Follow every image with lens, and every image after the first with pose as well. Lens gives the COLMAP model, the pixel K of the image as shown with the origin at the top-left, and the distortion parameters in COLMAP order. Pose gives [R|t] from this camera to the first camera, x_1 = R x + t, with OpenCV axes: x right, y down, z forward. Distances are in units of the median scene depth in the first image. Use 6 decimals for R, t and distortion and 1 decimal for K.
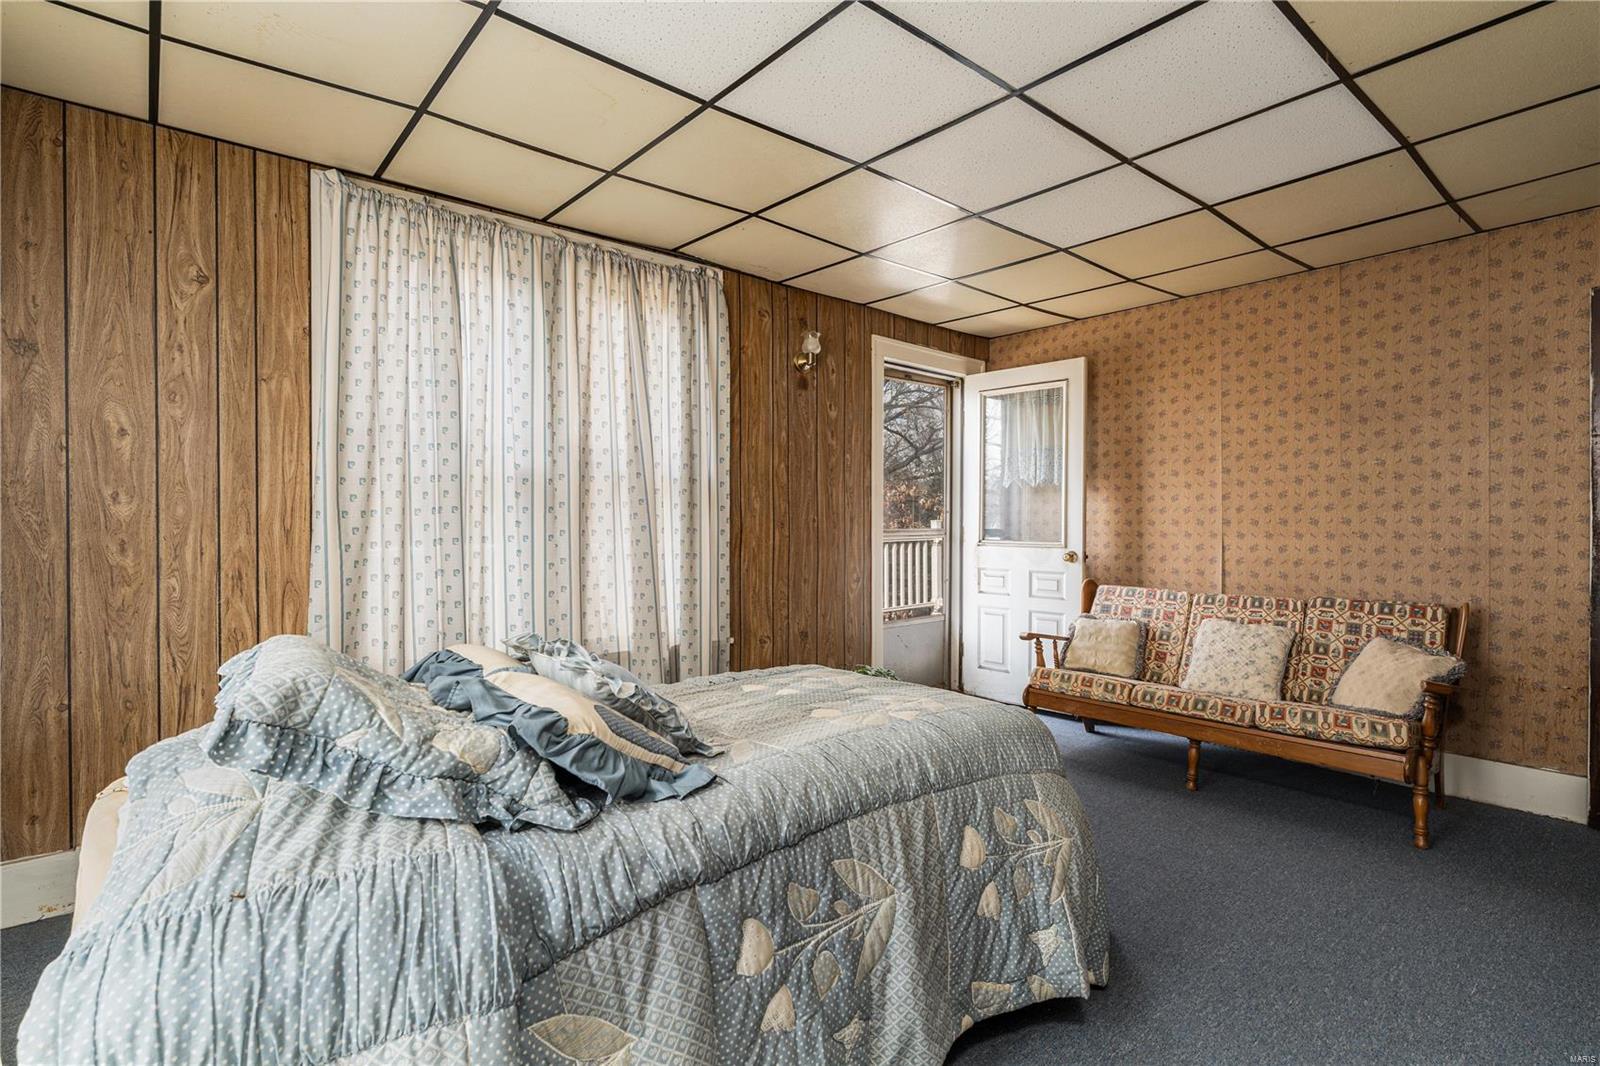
lens RADIAL K [[786.8, 0, 803.5], [0, 786.8, 527.2], [0, 0, 1]] dist [-0.001223, 0.000099]
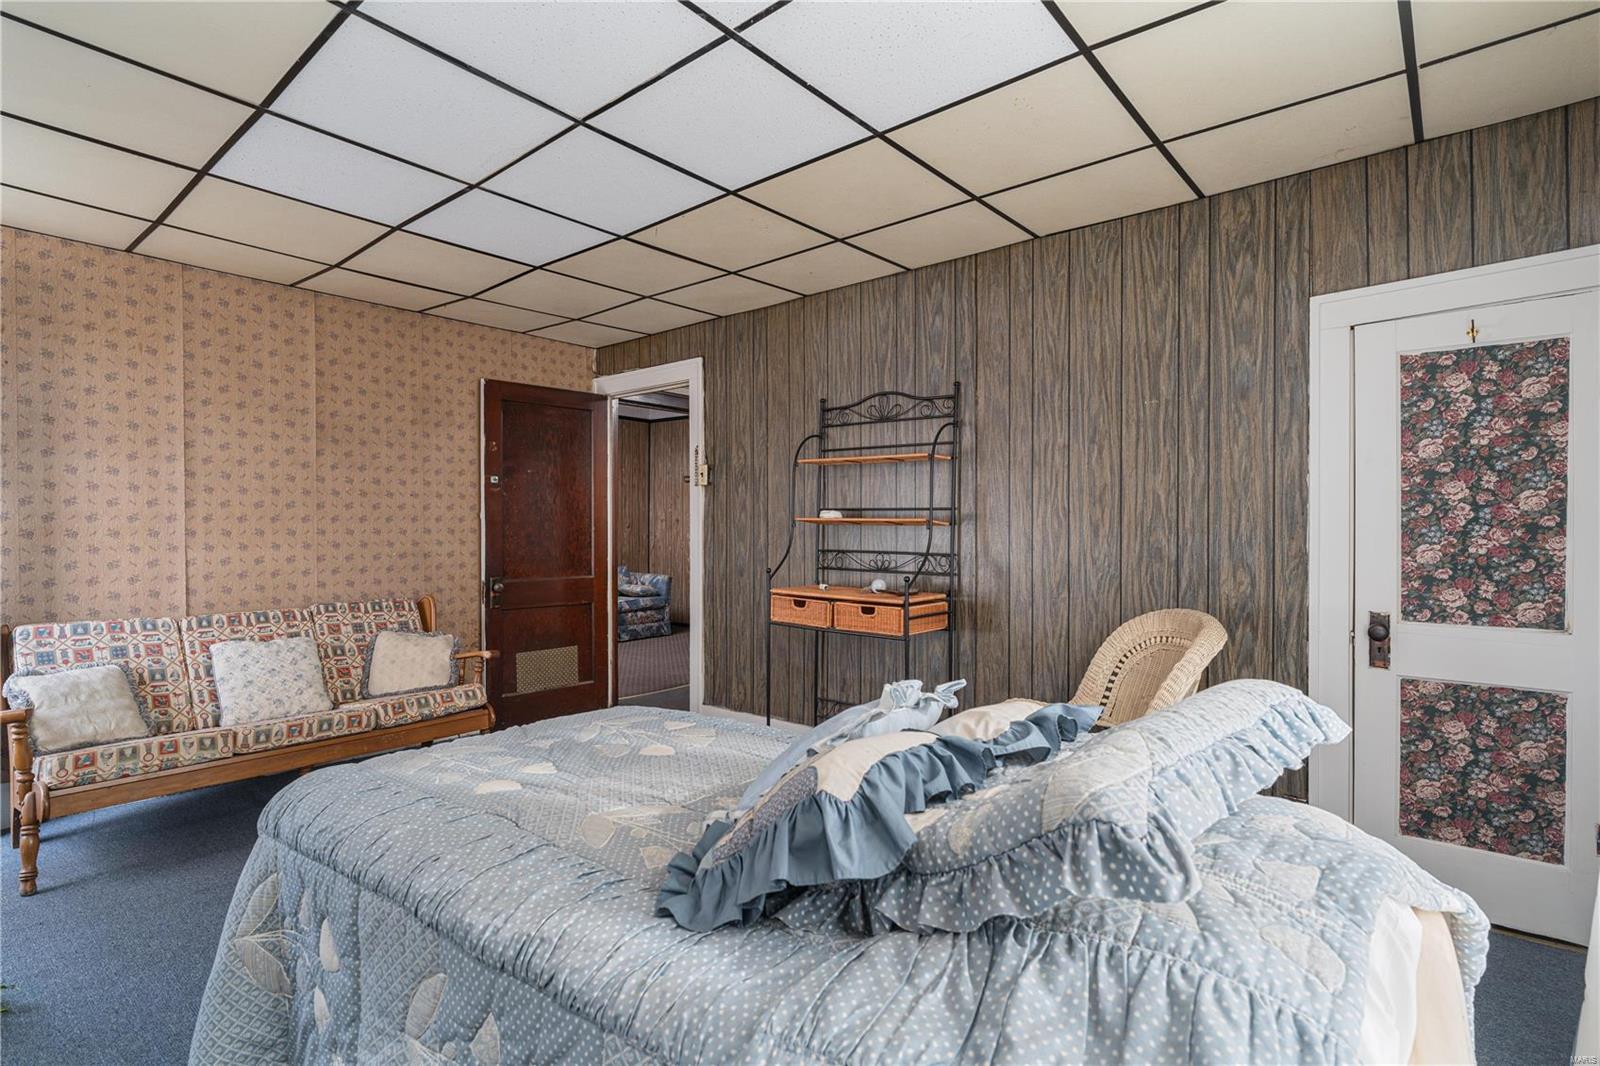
lens RADIAL K [[772.0, 0, 797.9], [0, 772.0, 504.3], [0, 0, 1]] dist [0.001829, 0.000394]
pose [[-0.165465, 0.039162, 0.985438, -0.481848], [0.010461, 0.999225, -0.037954, 0.001708], [-0.986160, 0.004028, -0.165746, 0.551309]]
